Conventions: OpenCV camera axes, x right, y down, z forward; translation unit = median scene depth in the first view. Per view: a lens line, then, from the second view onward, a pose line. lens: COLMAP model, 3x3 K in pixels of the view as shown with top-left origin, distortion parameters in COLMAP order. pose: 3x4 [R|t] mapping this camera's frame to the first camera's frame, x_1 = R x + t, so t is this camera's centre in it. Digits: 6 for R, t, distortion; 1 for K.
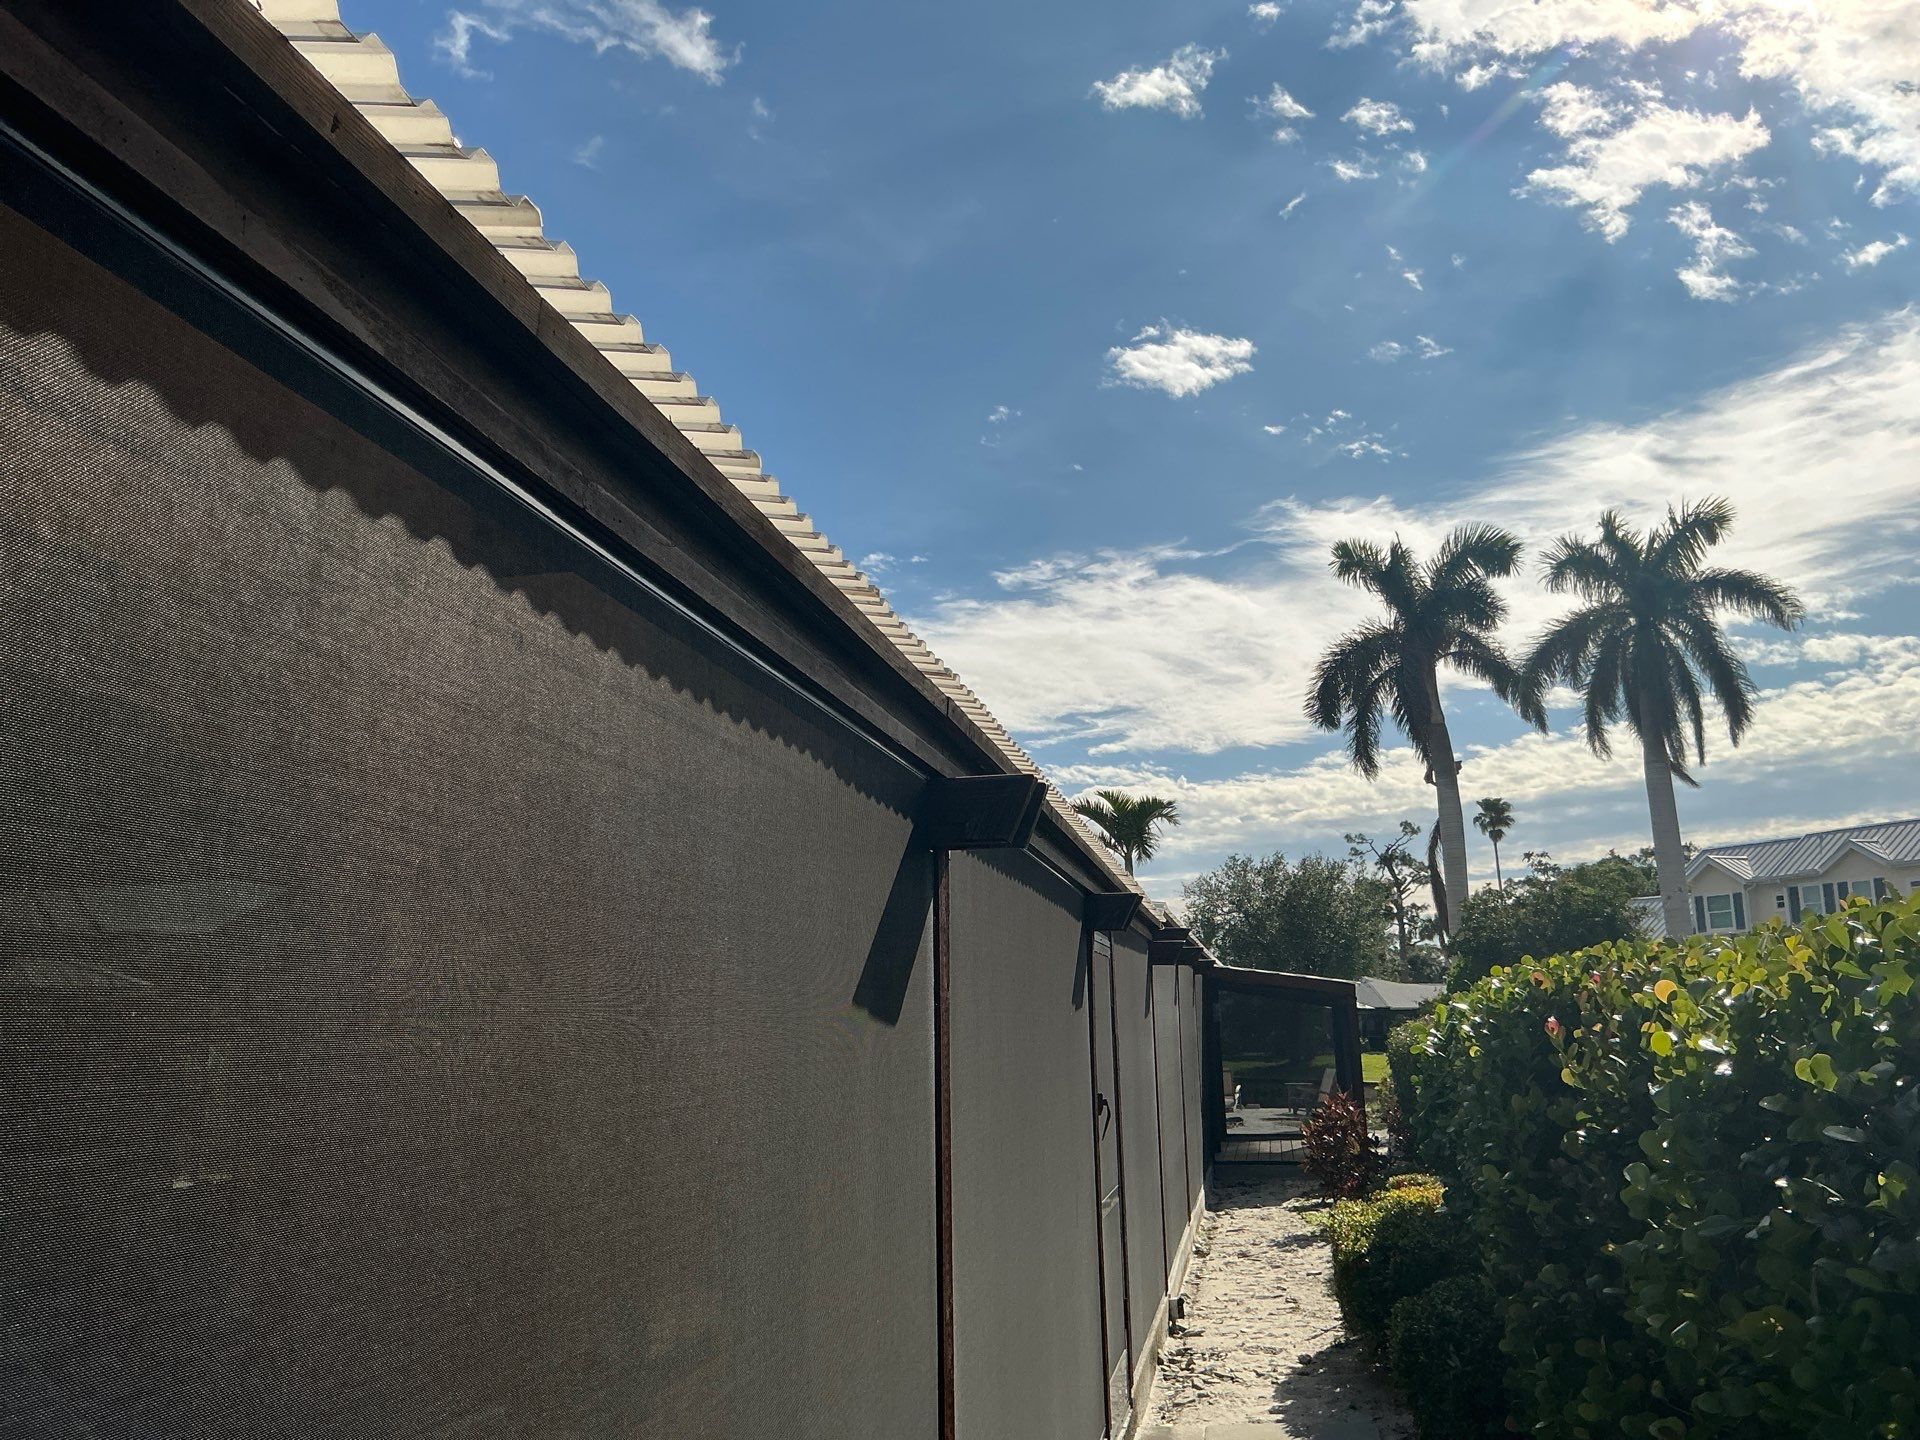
lens RADIAL K [[1471.4, 0, 960.0], [0, 1471.4, 720.0], [0, 0, 1]] dist [0.041463, -0.046014]
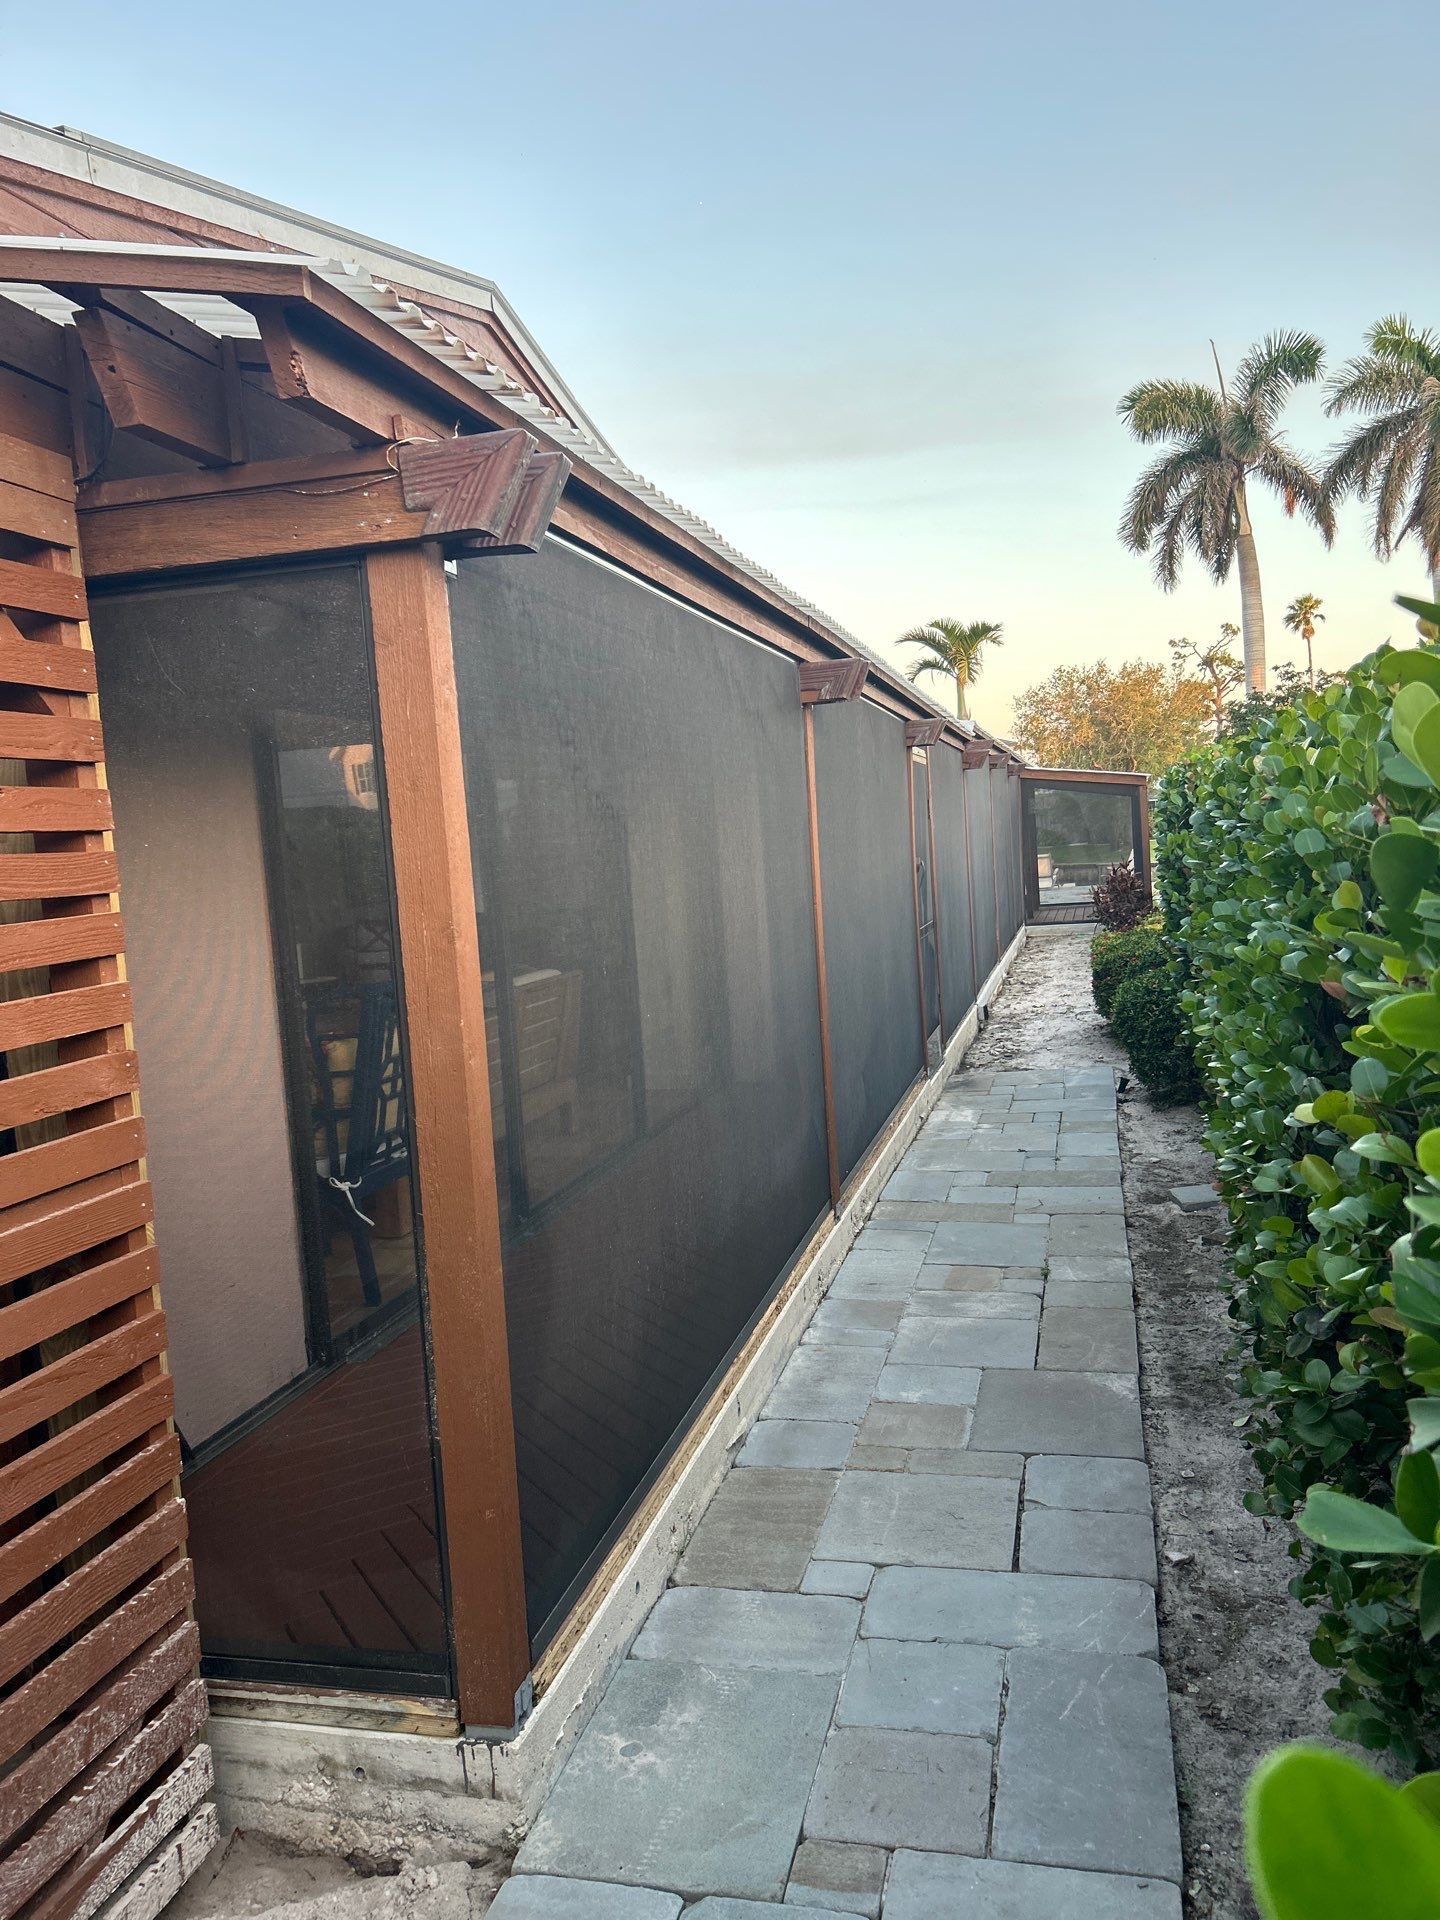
lens RADIAL K [[1471.4, 0, 720.0], [0, 1471.4, 960.0], [0, 0, 1]] dist [0.041463, -0.046014]
pose [[0.996411, -0.051152, -0.067443, -0.003424], [0.067793, 0.959348, 0.273962, -0.023302], [0.050688, -0.277551, 0.959373, -0.164063]]
